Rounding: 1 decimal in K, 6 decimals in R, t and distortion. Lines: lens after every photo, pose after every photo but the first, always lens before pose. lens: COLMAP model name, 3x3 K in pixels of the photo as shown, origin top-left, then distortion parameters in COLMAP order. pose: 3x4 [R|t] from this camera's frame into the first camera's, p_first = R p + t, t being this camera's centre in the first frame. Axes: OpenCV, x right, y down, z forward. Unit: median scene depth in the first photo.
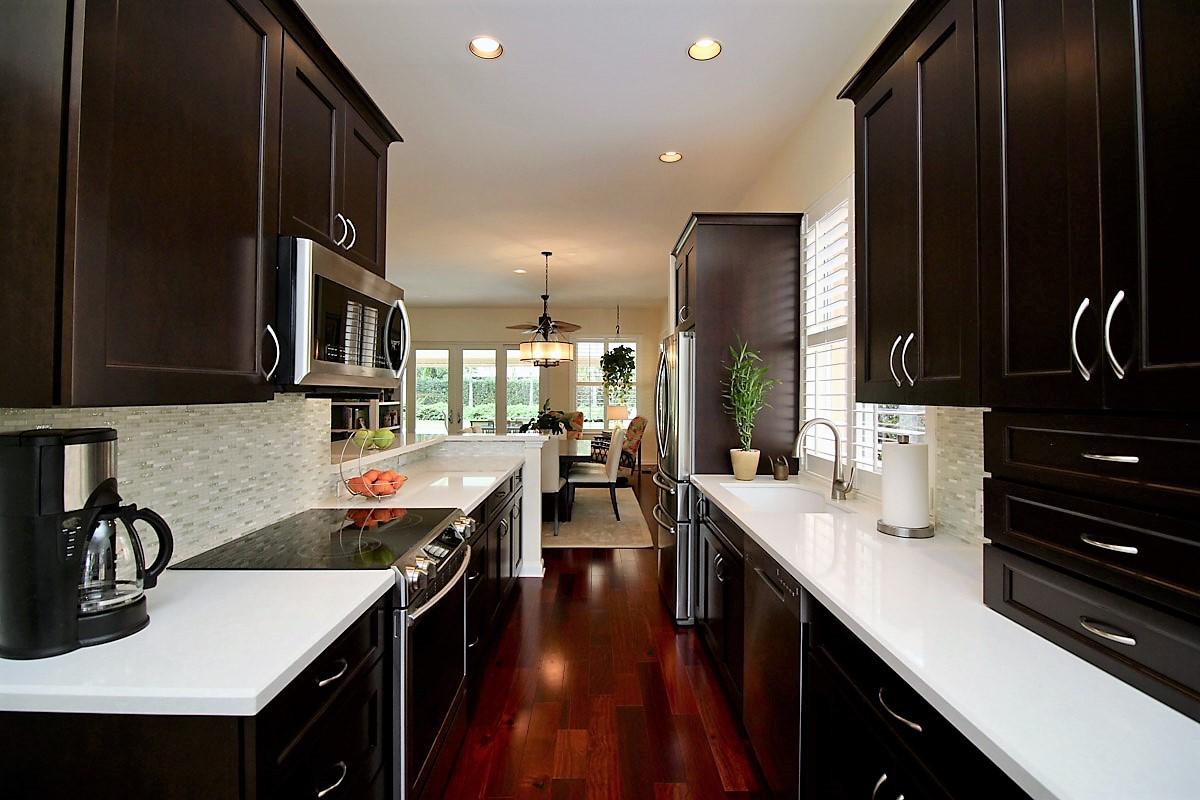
lens RADIAL K [[557.0, 0, 612.0], [0, 557.0, 391.3], [0, 0, 1]] dist [-0.003897, -0.005755]
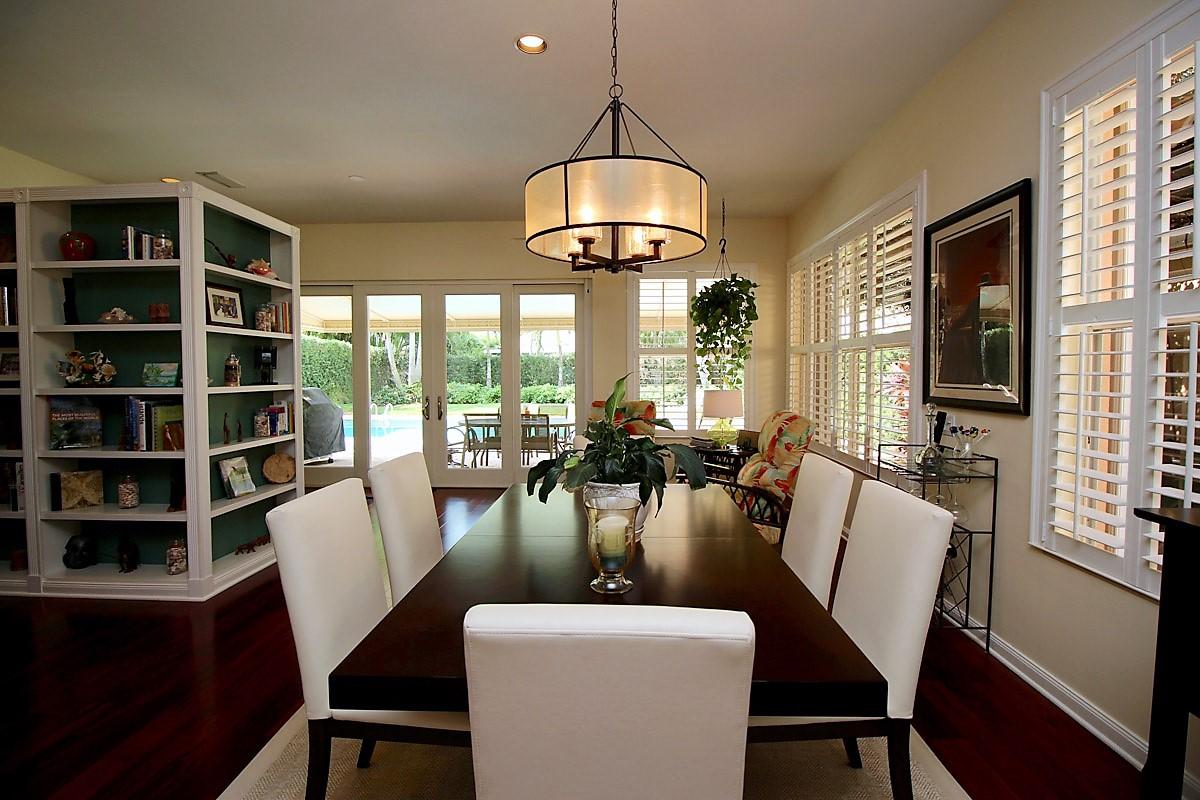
lens RADIAL K [[557.0, 0, 607.1], [0, 557.0, 392.7], [0, 0, 1]] dist [-0.003897, -0.005755]
pose [[0.998206, -0.002325, -0.059827, -0.161064], [0.004767, 0.999159, 0.040721, 0.014578], [0.059682, -0.040933, 0.997378, 1.082570]]
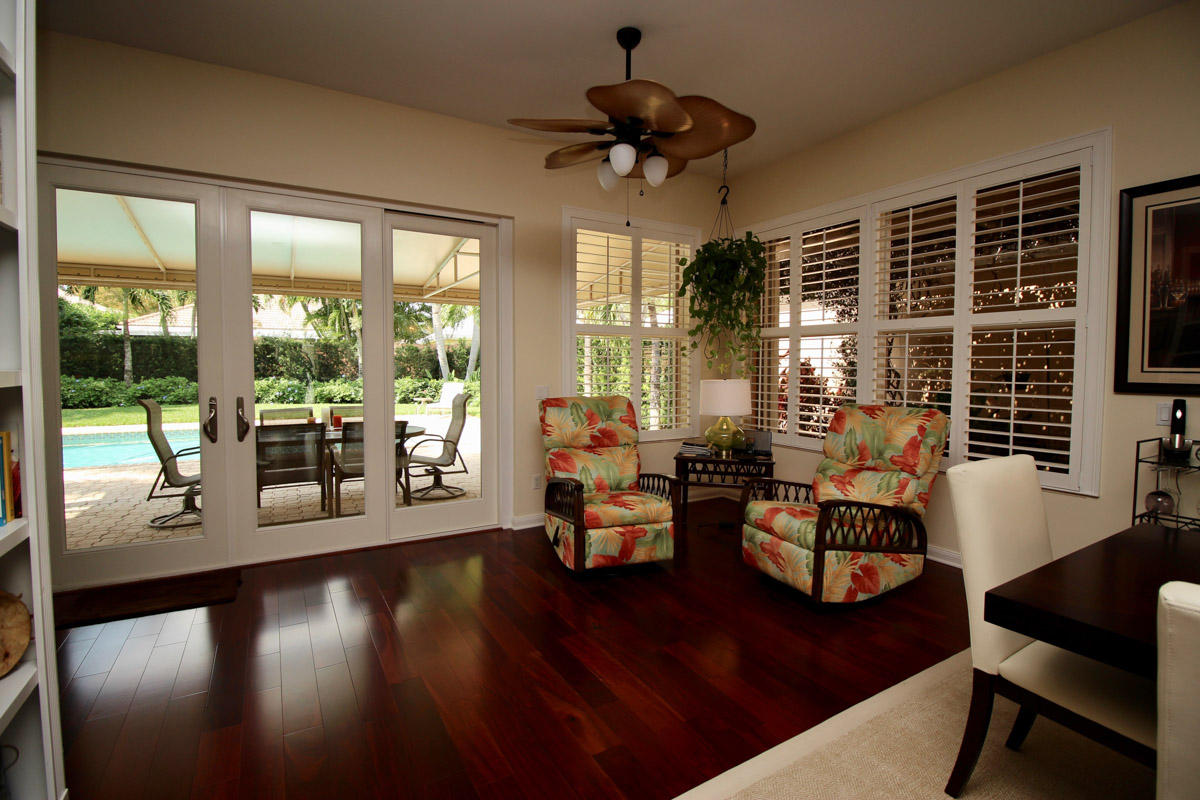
lens RADIAL K [[557.0, 0, 607.9], [0, 557.0, 393.0], [0, 0, 1]] dist [-0.003897, -0.005755]
pose [[0.871606, -0.025004, 0.489570, -0.636573], [-0.002831, 0.998425, 0.056033, 0.029367], [-0.490200, -0.050225, 0.870162, 1.590685]]
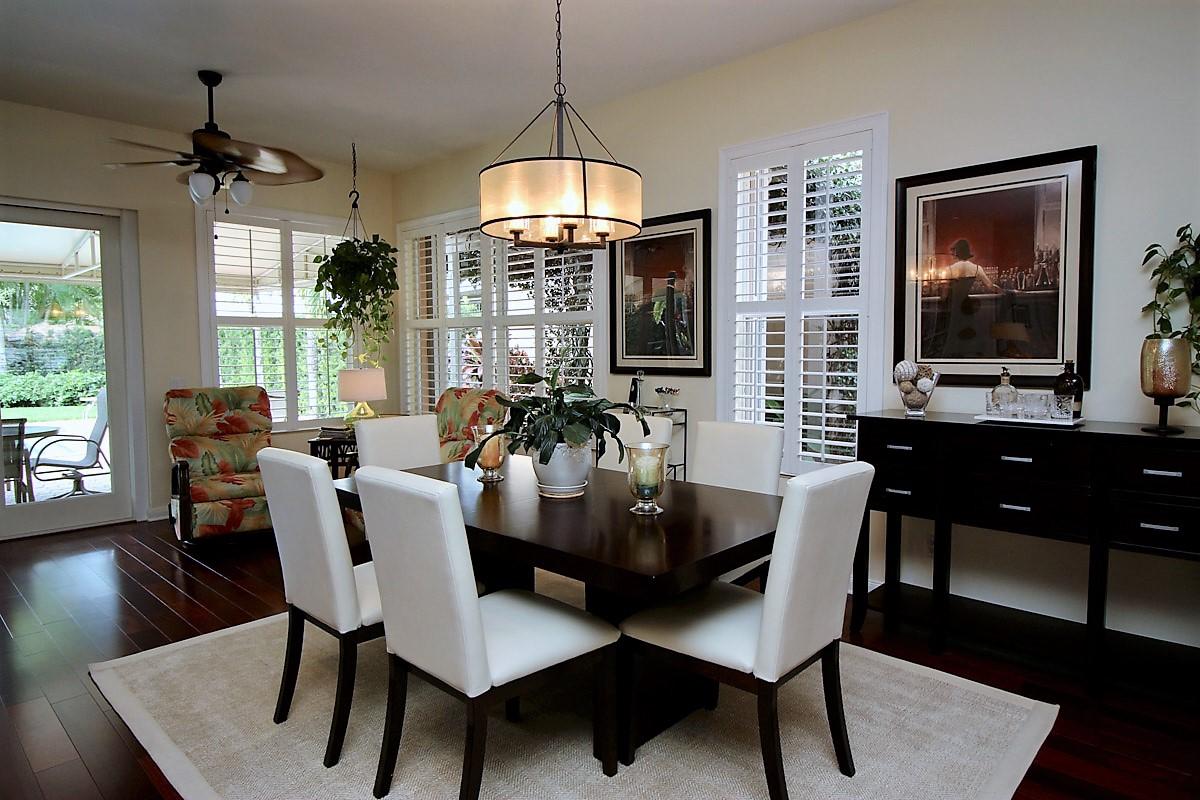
lens RADIAL K [[713.2, 0, 619.6], [0, 713.2, 401.7], [0, 0, 1]] dist [-0.025125, -0.002992]
pose [[0.698594, -0.052007, 0.713626, -0.602871], [0.001638, 0.997469, 0.071090, 0.026318], [-0.715516, -0.048494, 0.696911, 1.041845]]
